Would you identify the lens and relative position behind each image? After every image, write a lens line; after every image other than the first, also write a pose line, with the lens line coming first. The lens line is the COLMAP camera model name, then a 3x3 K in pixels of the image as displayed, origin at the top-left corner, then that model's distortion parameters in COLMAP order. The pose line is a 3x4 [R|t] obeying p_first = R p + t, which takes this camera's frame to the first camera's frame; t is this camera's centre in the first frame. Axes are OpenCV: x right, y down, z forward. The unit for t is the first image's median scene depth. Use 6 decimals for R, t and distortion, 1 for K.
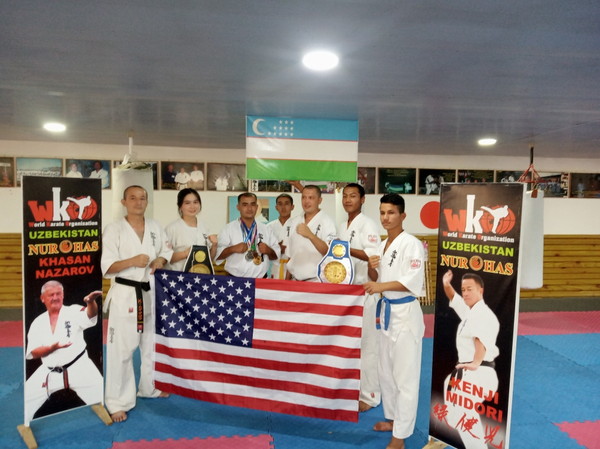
lens RADIAL K [[389.8, 0, 300.0], [0, 389.8, 224.5], [0, 0, 1]] dist [0.007758, -0.000106]
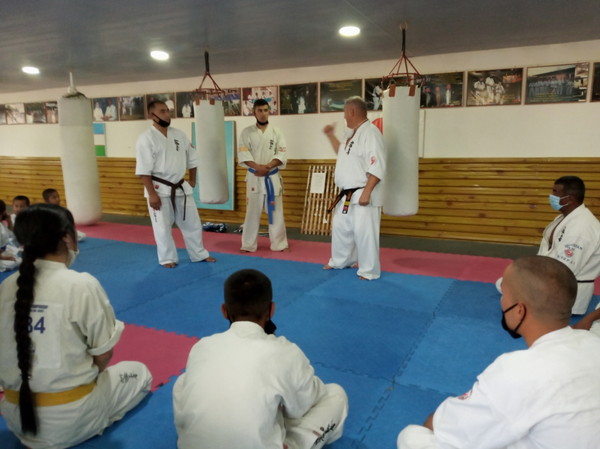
lens RADIAL K [[456.7, 0, 301.4], [0, 456.7, 227.3], [0, 0, 1]] dist [0.046612, -0.071676]
pose [[0.842347, 0.071074, -0.534228, 0.741016], [-0.019047, 0.994573, 0.102288, 0.077374], [0.538599, -0.075986, 0.839129, 0.062034]]
